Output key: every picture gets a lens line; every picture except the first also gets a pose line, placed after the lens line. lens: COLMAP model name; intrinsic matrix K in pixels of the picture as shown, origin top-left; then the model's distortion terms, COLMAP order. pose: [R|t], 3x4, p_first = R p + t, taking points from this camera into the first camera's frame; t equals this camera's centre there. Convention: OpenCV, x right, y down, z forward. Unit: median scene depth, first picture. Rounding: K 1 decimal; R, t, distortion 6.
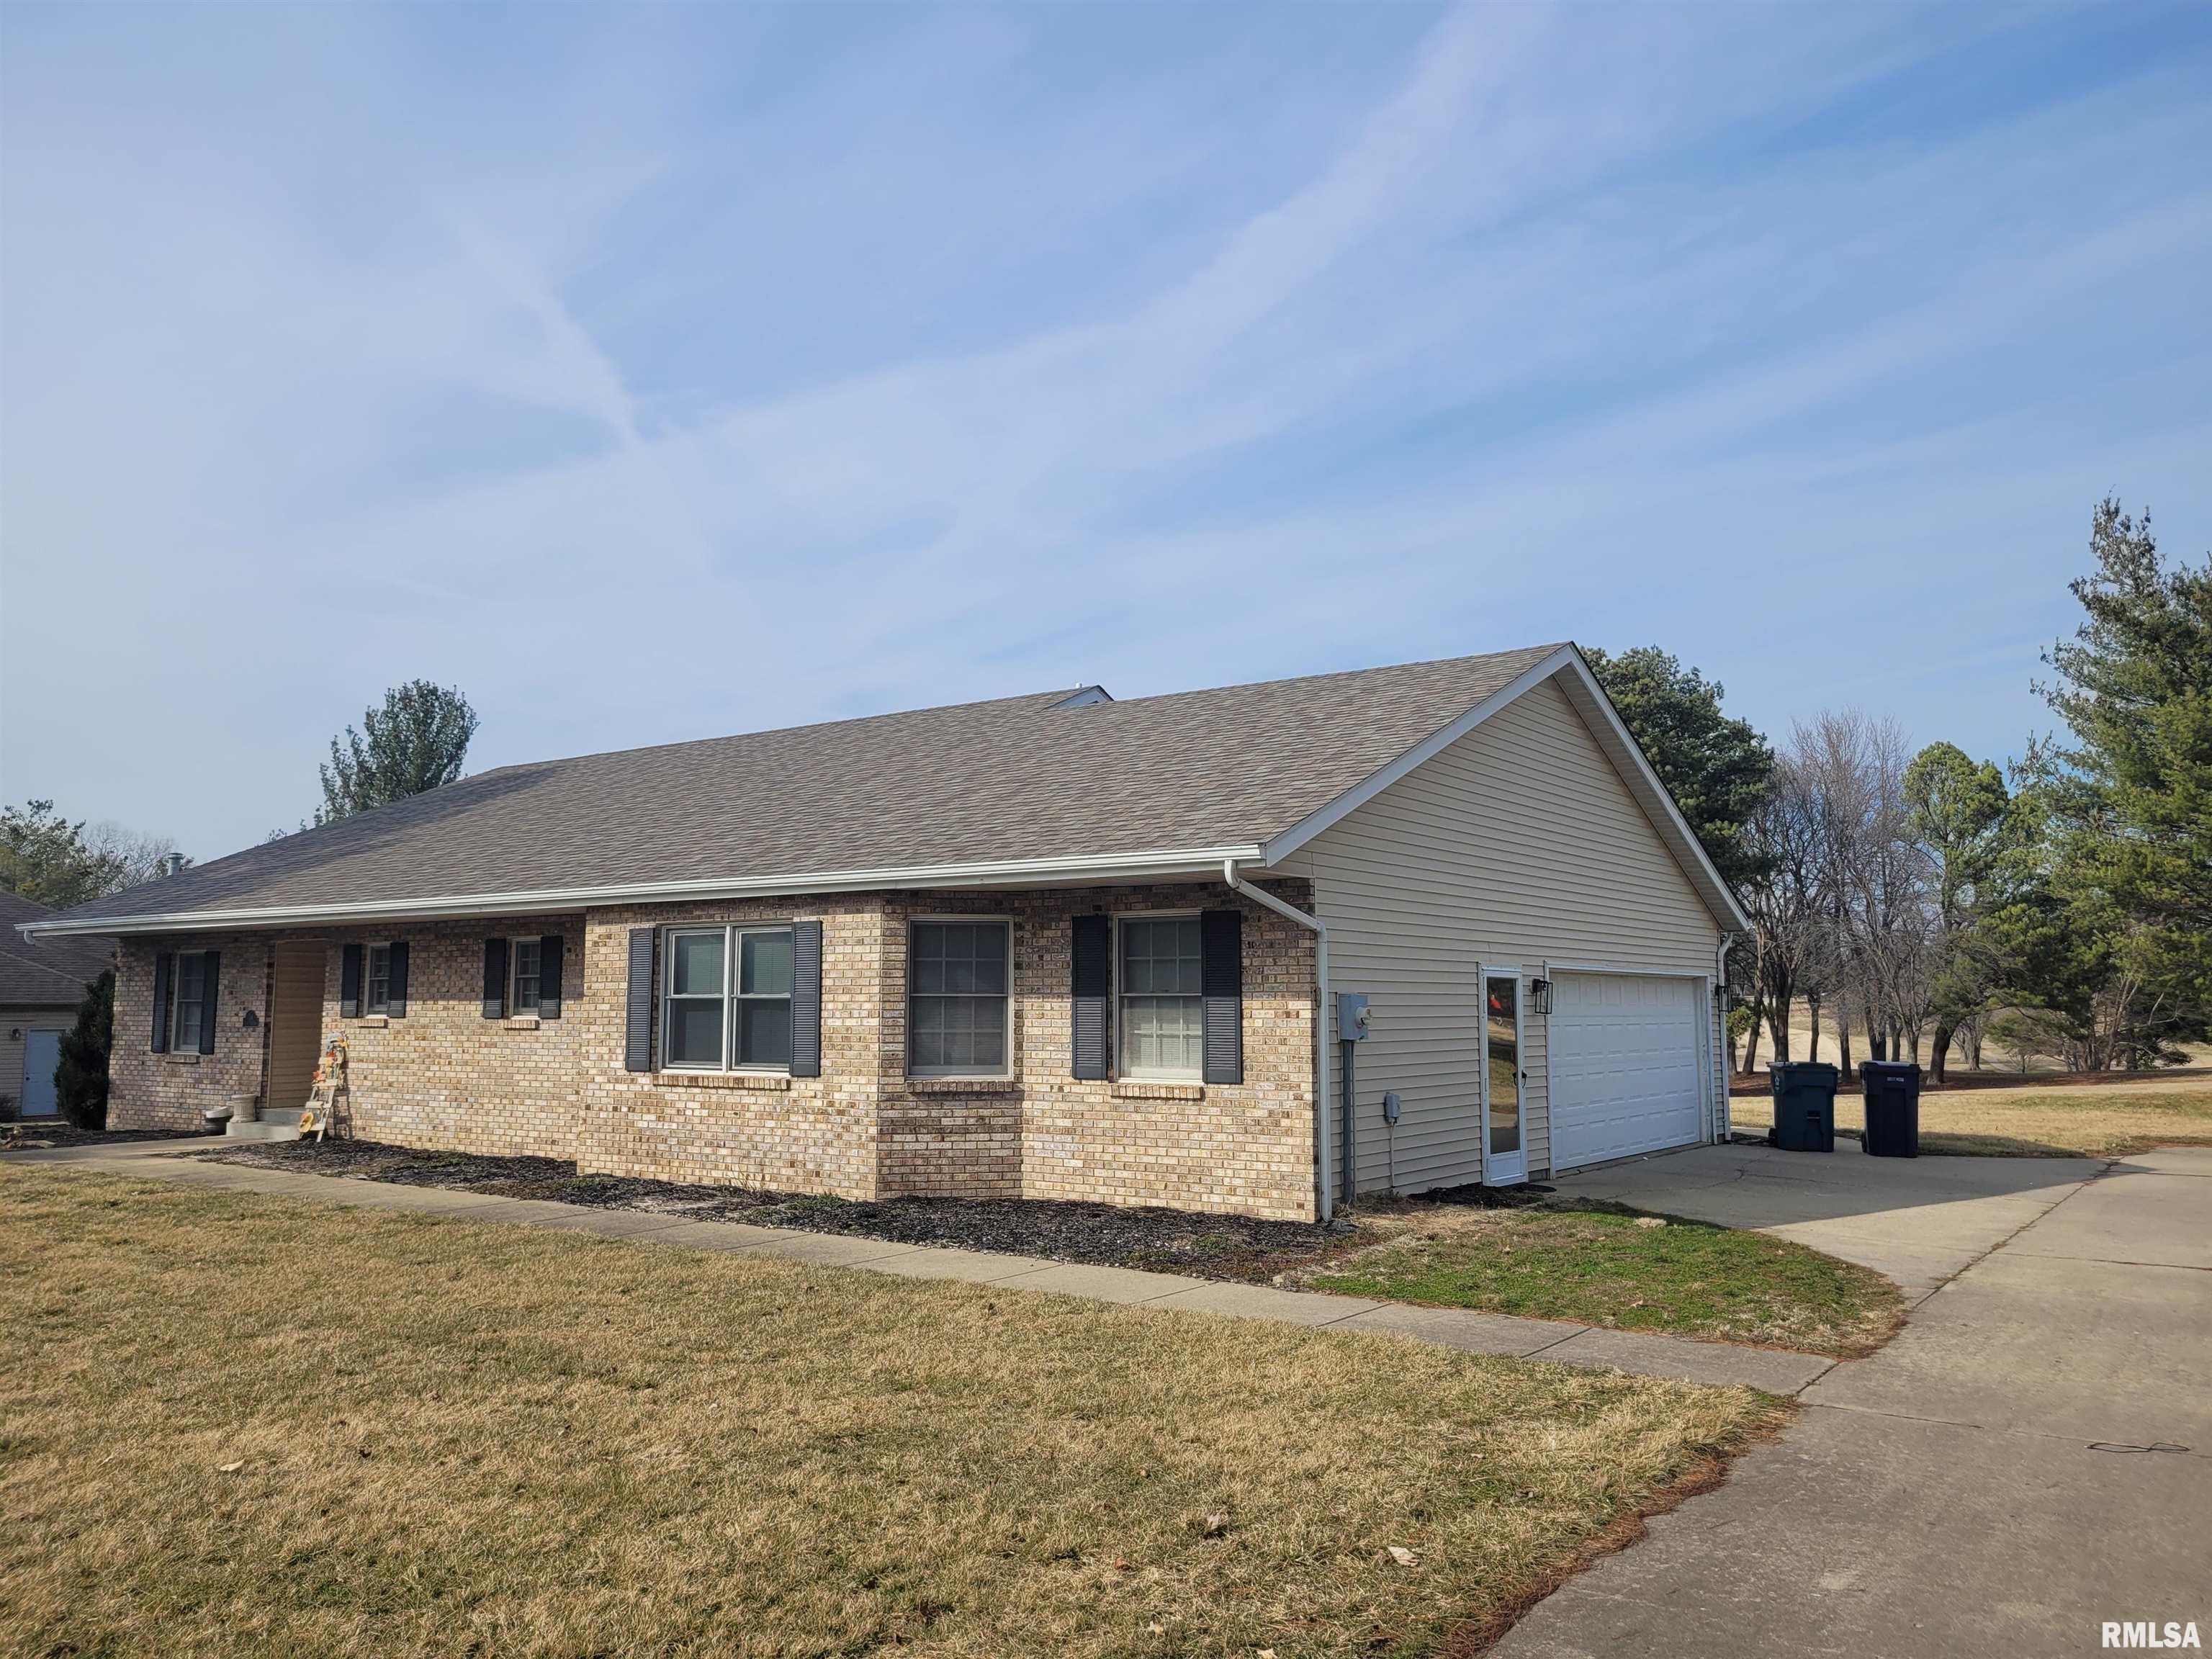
lens RADIAL K [[1673.5, 0, 1118.7], [0, 1673.5, 810.3], [0, 0, 1]] dist [0.046589, -0.037746]
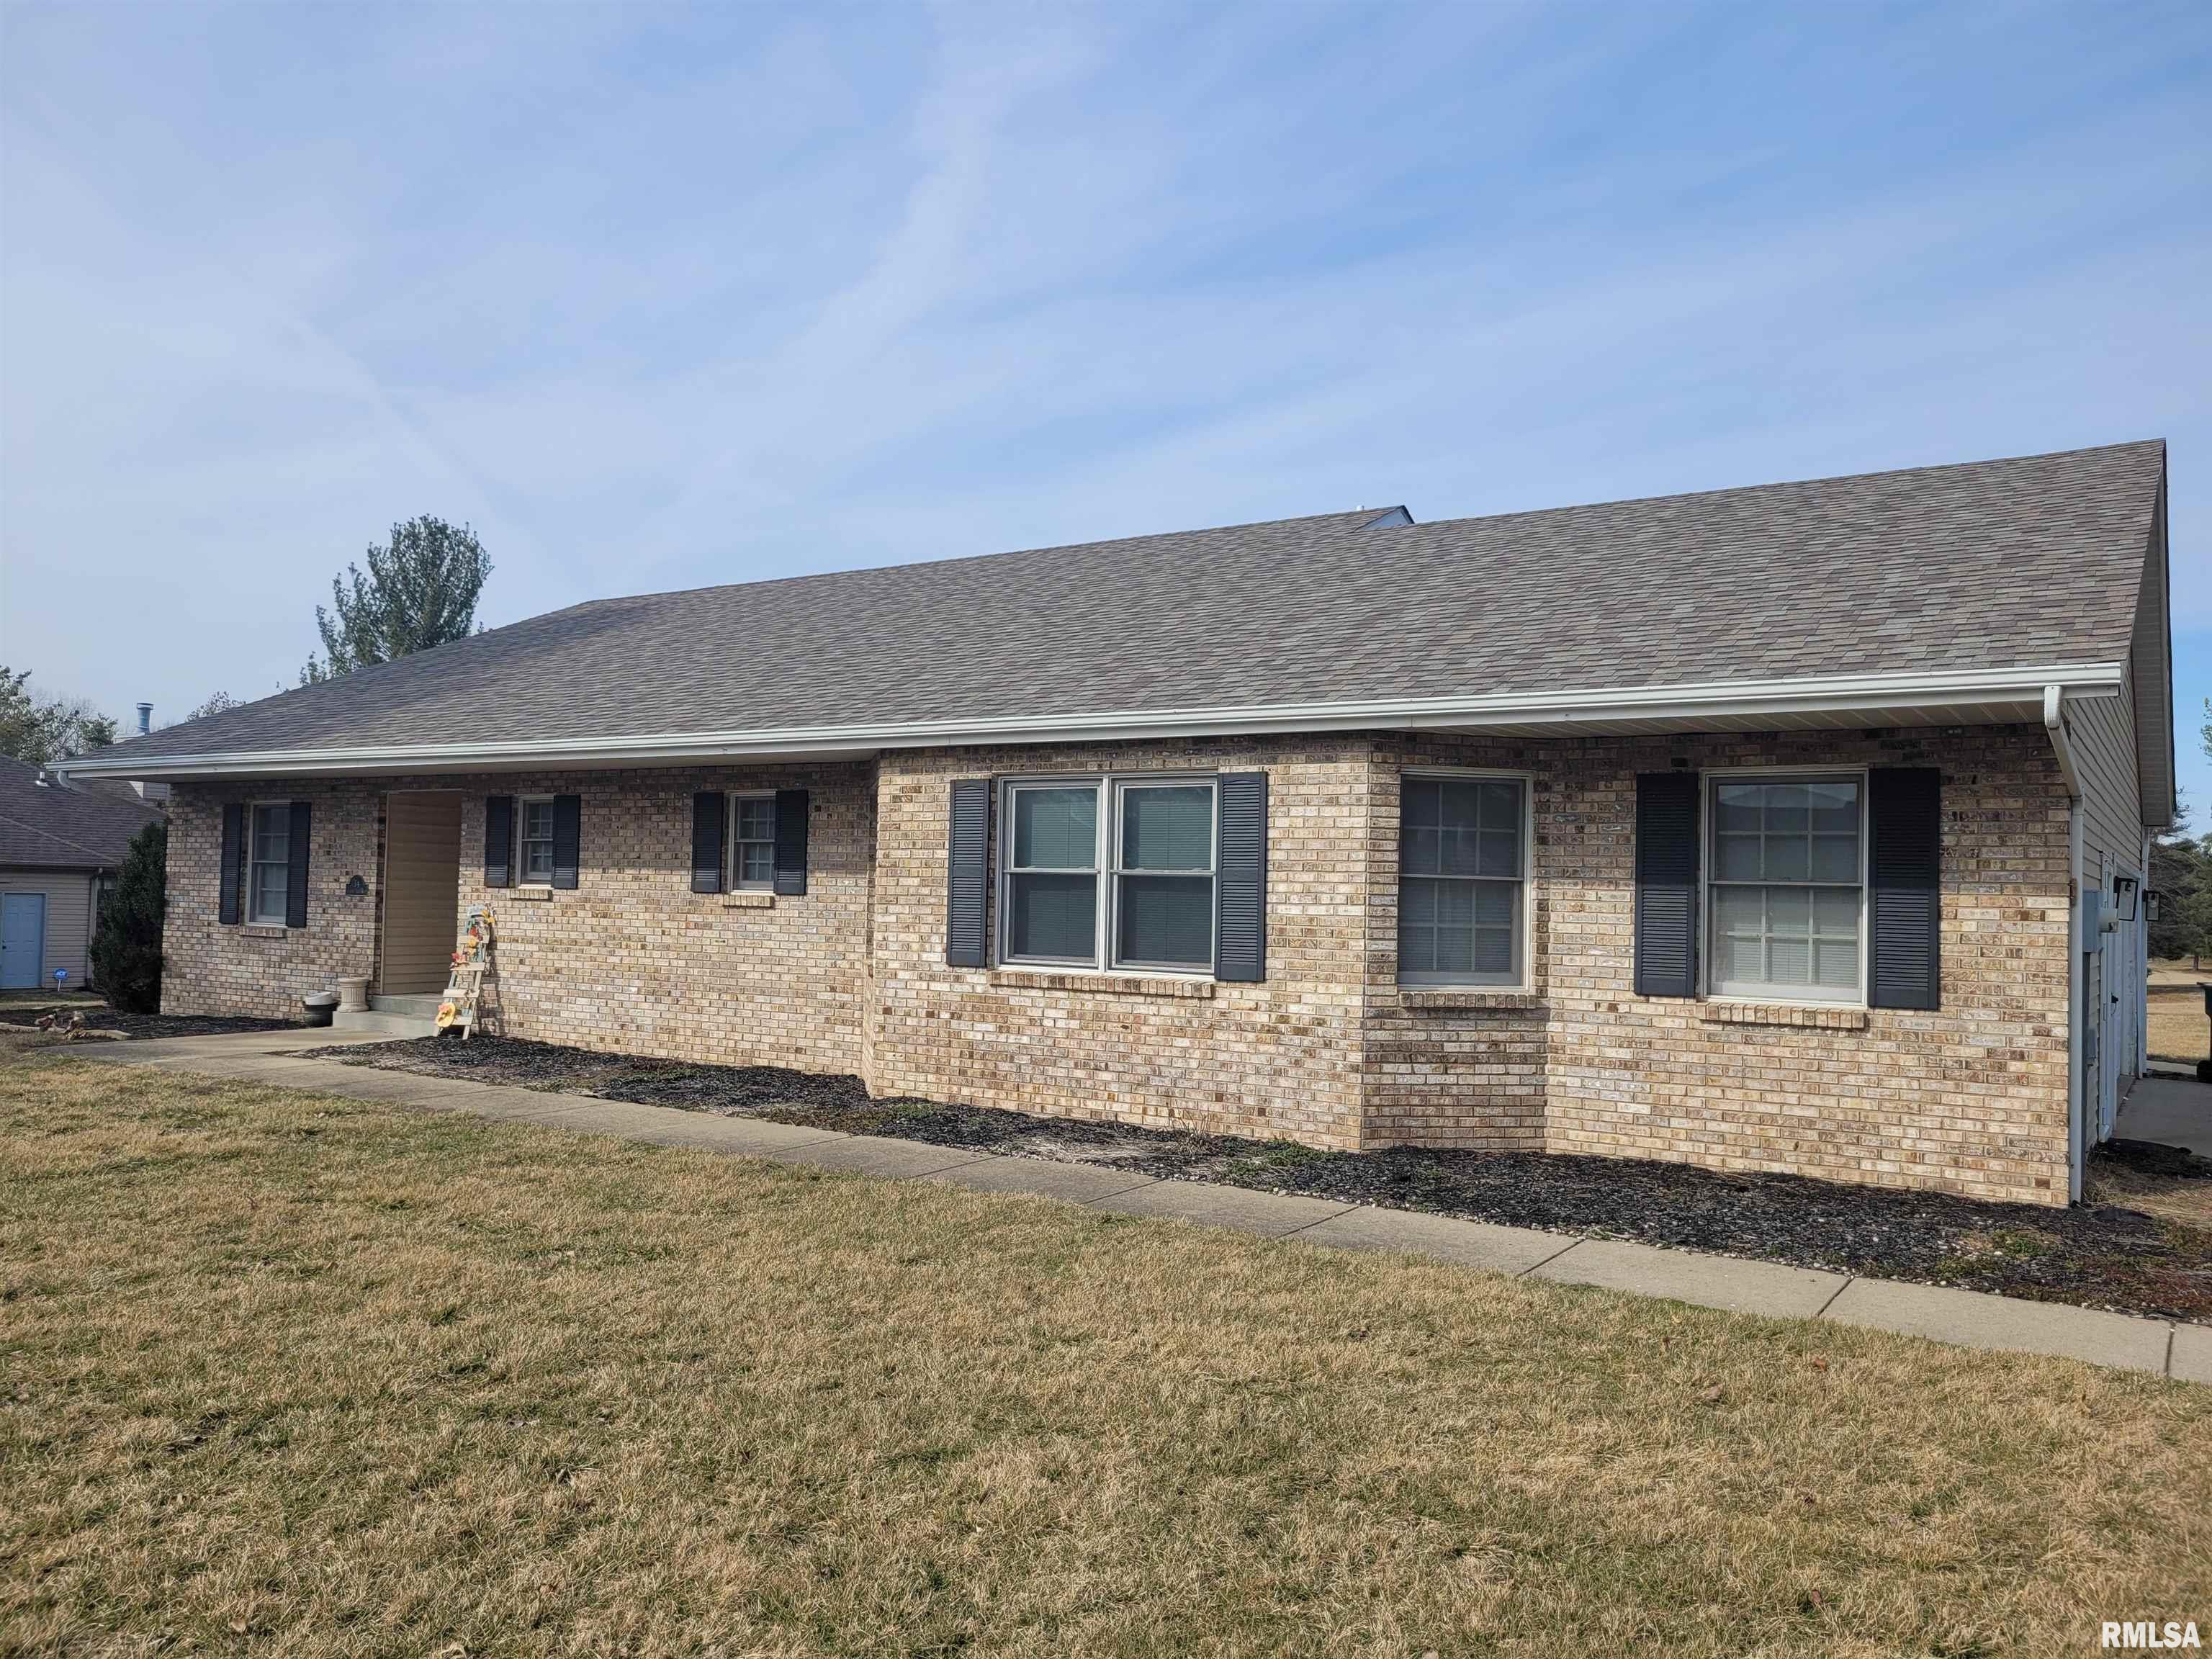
lens RADIAL K [[1673.5, 0, 1106.7], [0, 1673.5, 837.0], [0, 0, 1]] dist [0.046589, -0.037746]
pose [[0.998992, 0.025503, 0.036927, -0.259613], [-0.028356, 0.996478, 0.078914, 0.036460], [-0.034785, -0.079882, 0.996197, 0.256074]]
